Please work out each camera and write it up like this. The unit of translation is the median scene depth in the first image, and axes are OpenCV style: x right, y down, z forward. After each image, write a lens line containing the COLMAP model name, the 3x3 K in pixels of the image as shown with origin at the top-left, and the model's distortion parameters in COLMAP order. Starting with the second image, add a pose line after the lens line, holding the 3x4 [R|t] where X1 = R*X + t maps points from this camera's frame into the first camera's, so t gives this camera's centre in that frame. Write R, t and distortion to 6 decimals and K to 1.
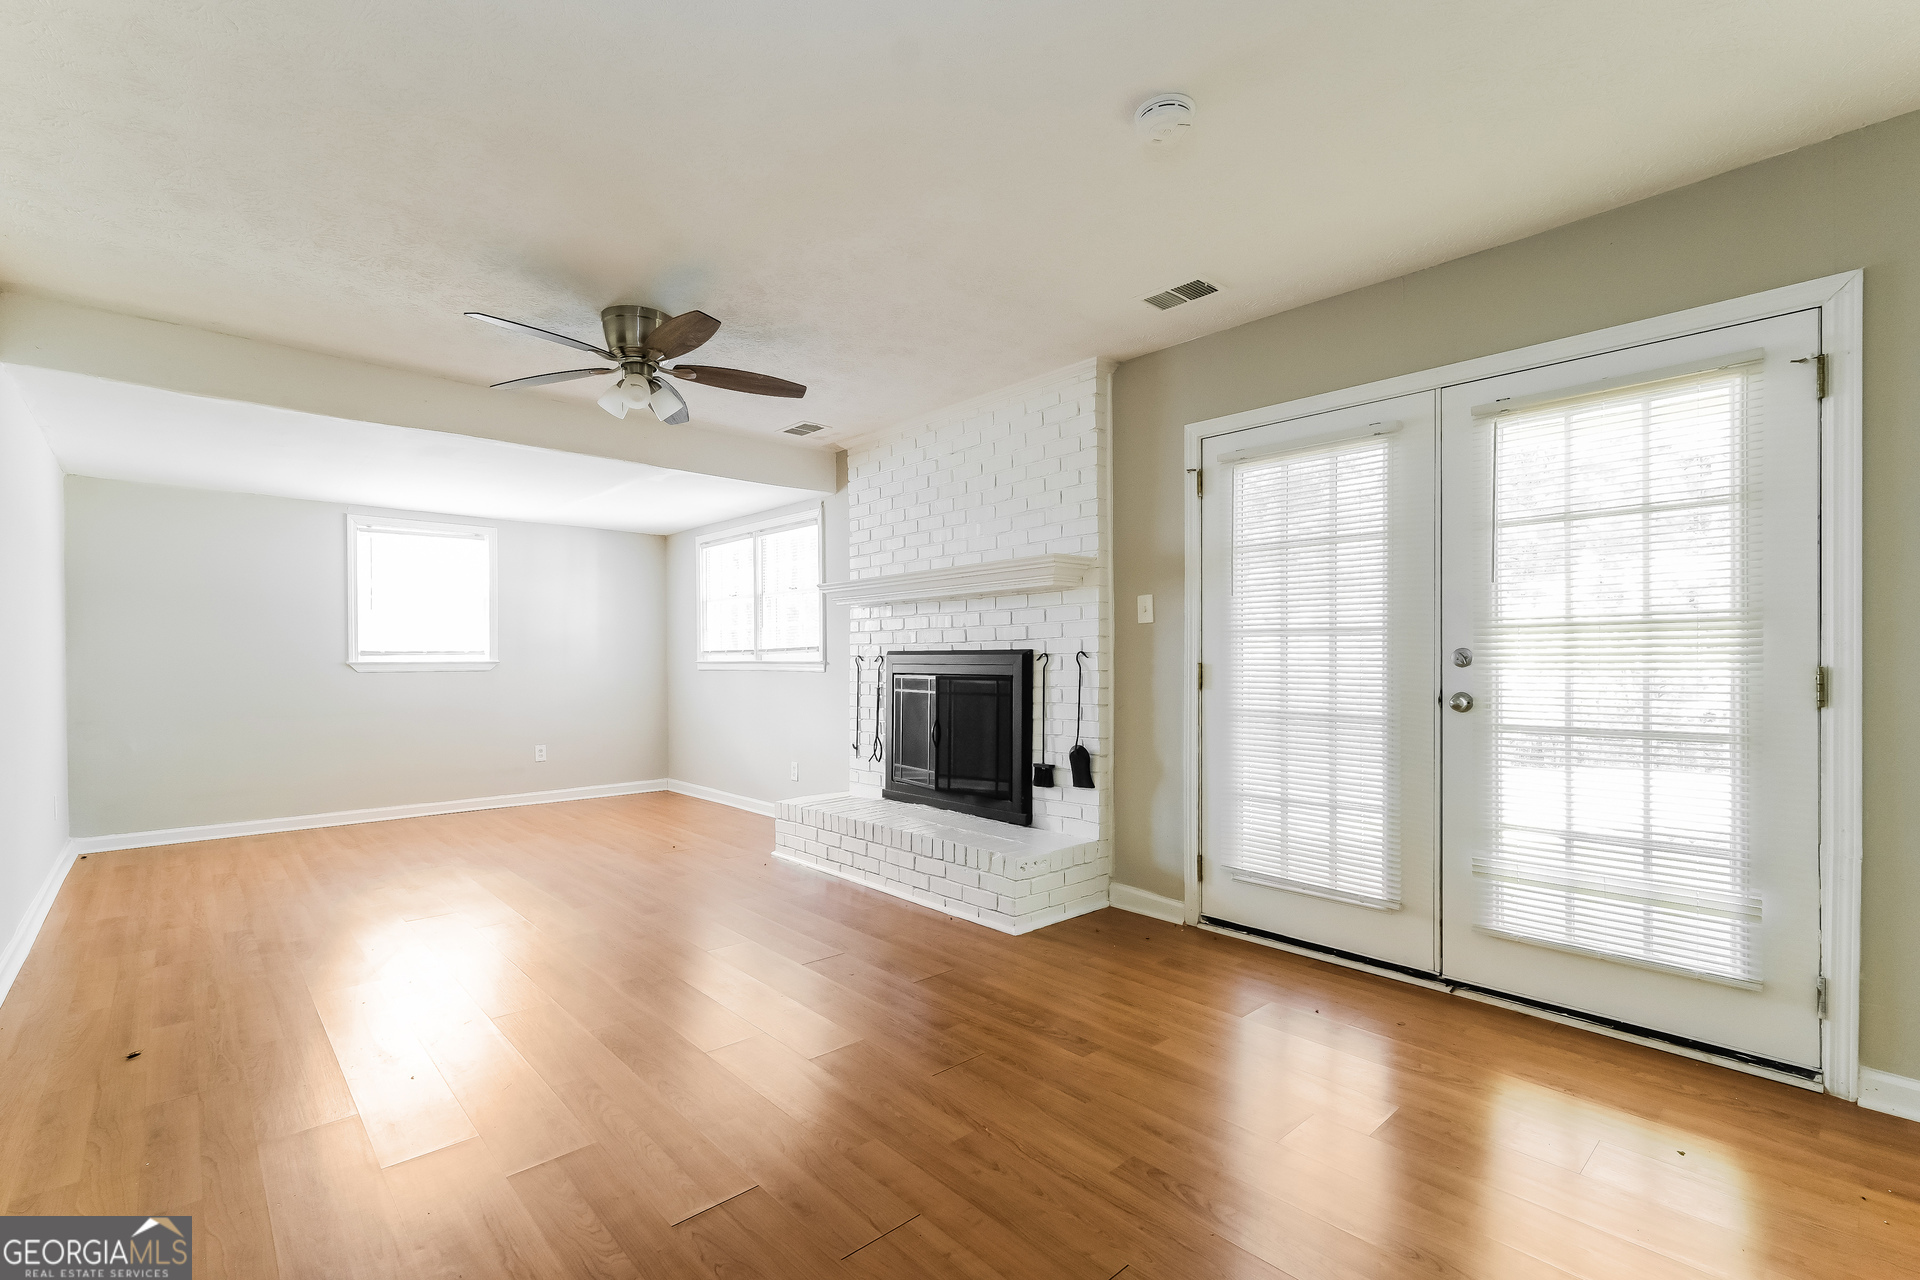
lens RADIAL K [[864.4, 0, 944.7], [0, 864.4, 642.0], [0, 0, 1]] dist [0.001017, 0.000158]
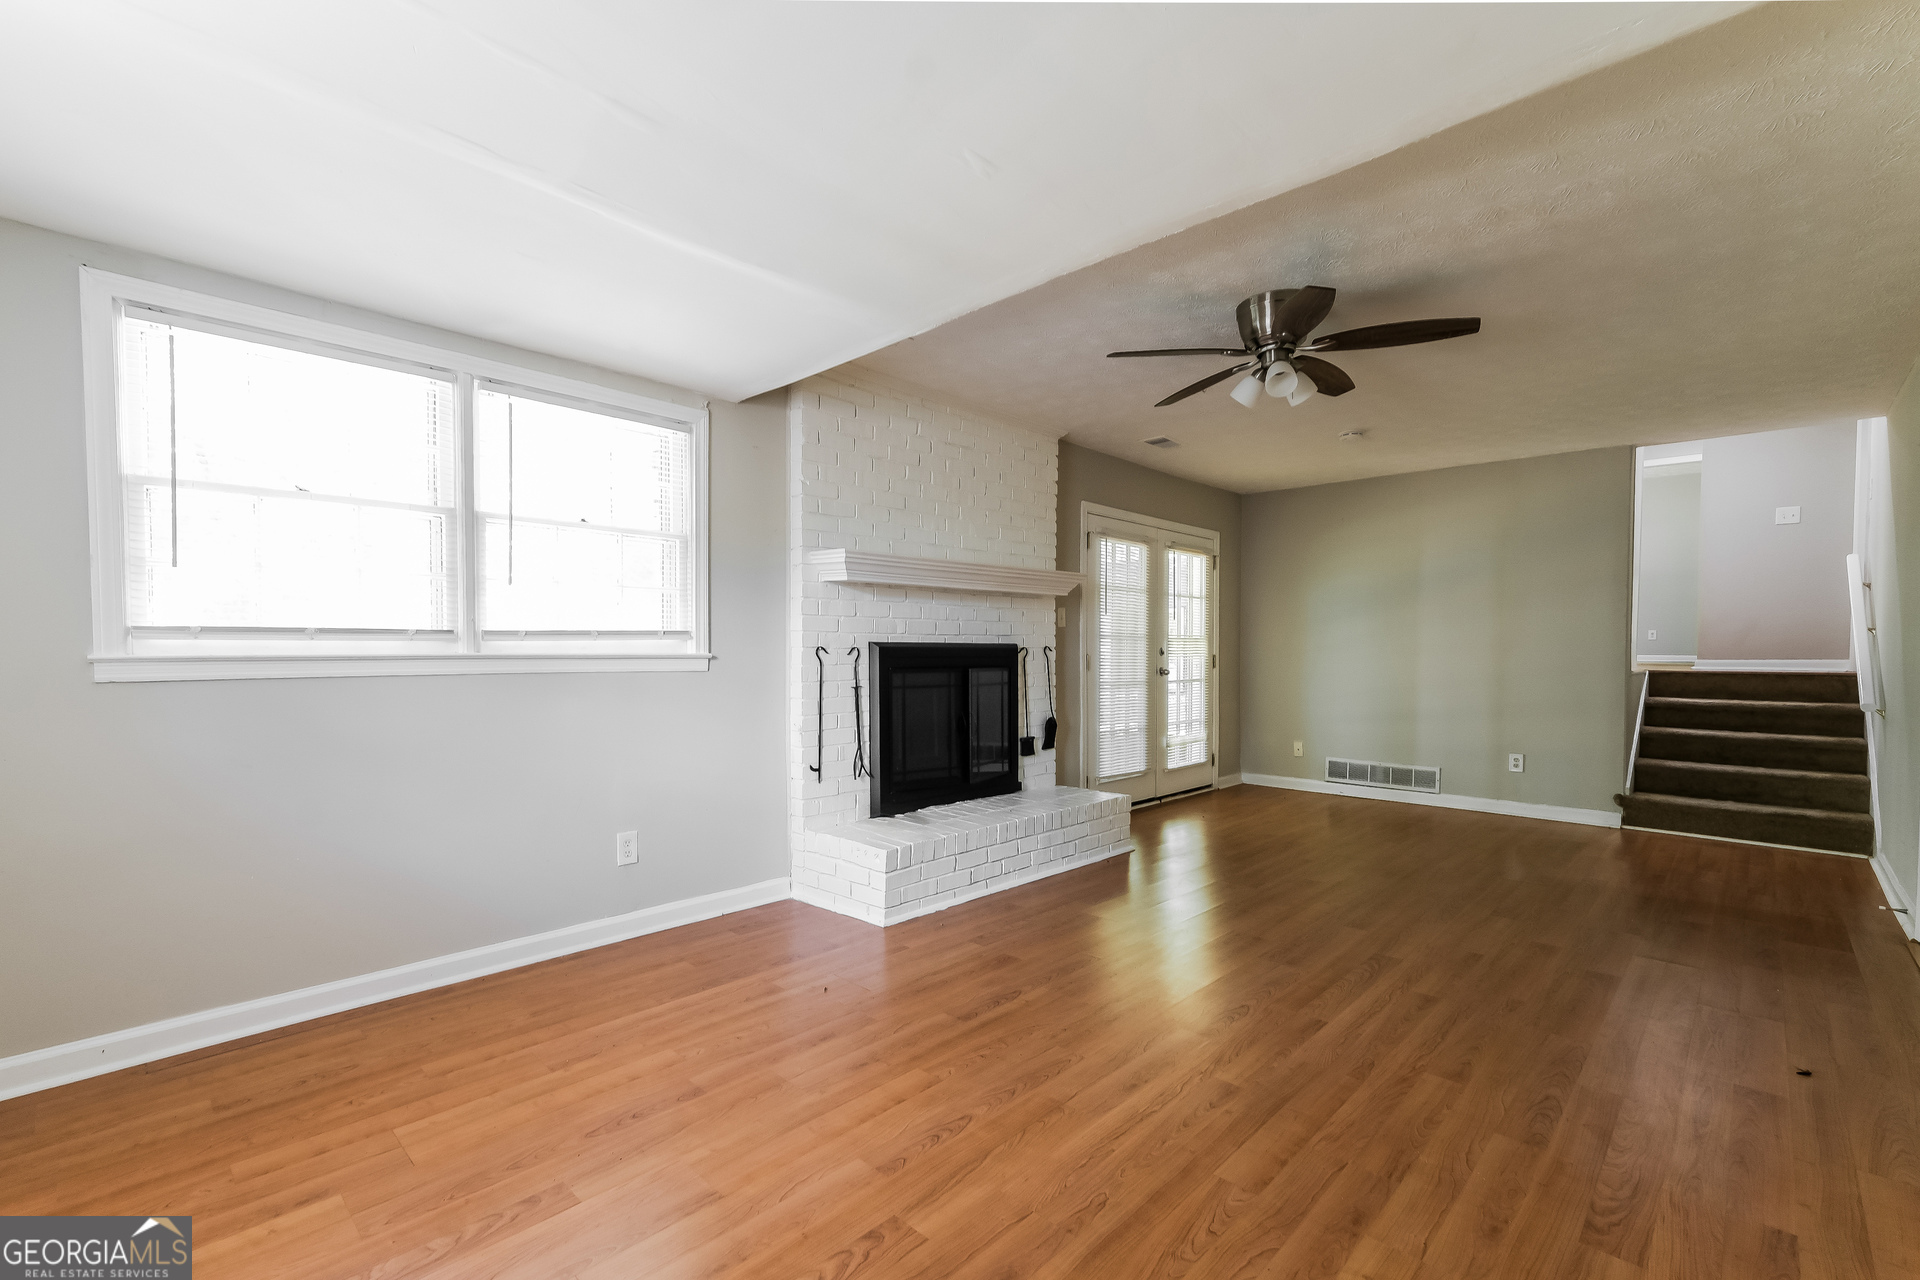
lens RADIAL K [[864.4, 0, 944.7], [0, 864.4, 642.0], [0, 0, 1]] dist [0.001017, 0.000158]
pose [[-0.091318, 0.010520, 0.995766, -1.095570], [-0.022271, 0.999673, -0.012603, 0.023736], [-0.995573, -0.023328, -0.091054, 1.224744]]
